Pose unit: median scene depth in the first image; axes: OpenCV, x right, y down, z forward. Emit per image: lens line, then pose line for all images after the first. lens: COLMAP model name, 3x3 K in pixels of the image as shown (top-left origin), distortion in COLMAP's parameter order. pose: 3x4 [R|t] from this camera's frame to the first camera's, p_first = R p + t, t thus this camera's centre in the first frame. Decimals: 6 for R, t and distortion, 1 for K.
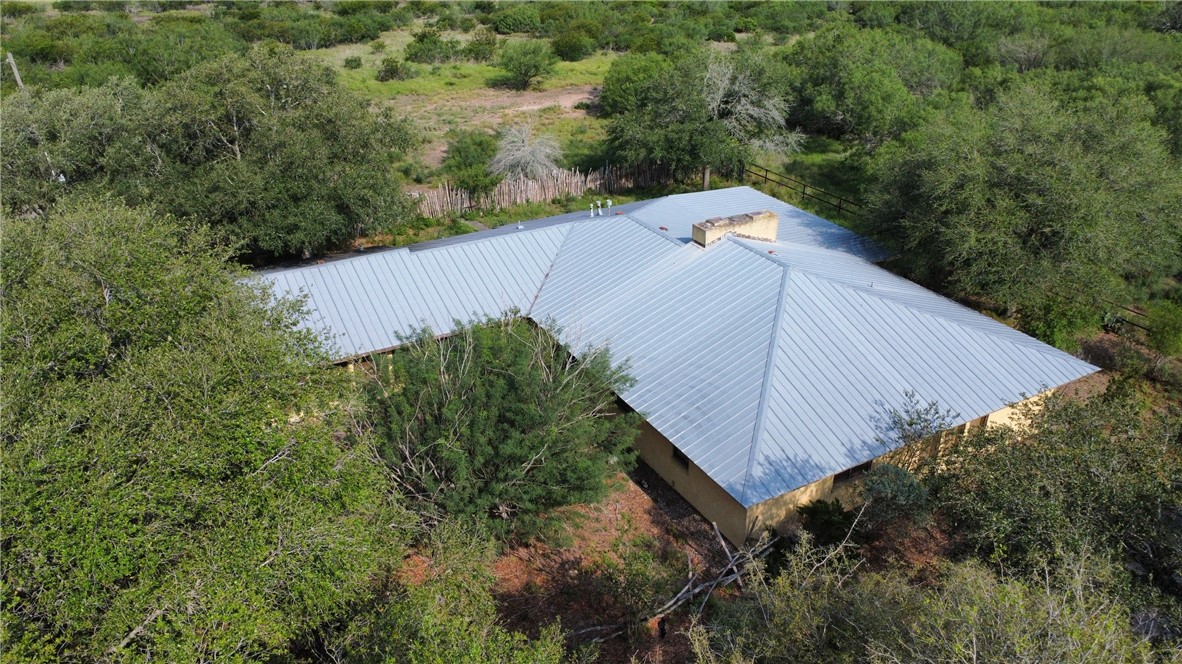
lens RADIAL K [[877.4, 0, 589.0], [0, 877.4, 348.0], [0, 0, 1]] dist [-0.000901, 0.001383]
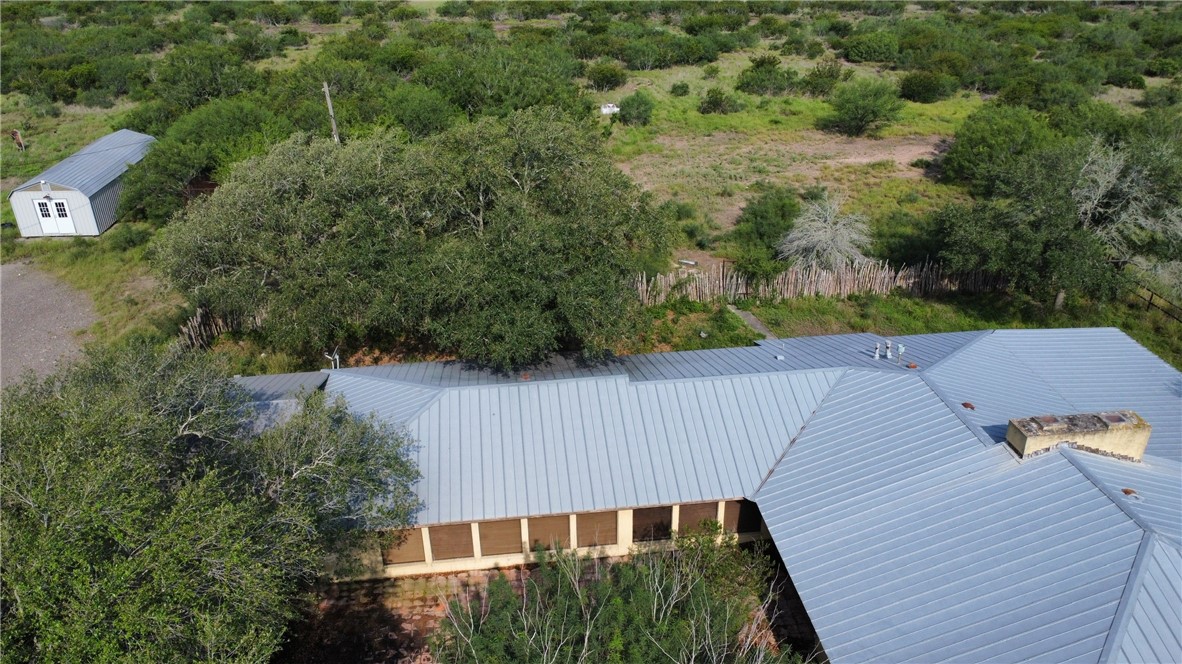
lens RADIAL K [[877.4, 0, 589.0], [0, 877.4, 348.0], [0, 0, 1]] dist [-0.000901, 0.001383]
pose [[0.924043, 0.167453, -0.343662, 0.015643], [-0.168031, 0.985375, 0.028331, -0.065124], [0.343380, 0.031567, 0.938666, 0.090008]]
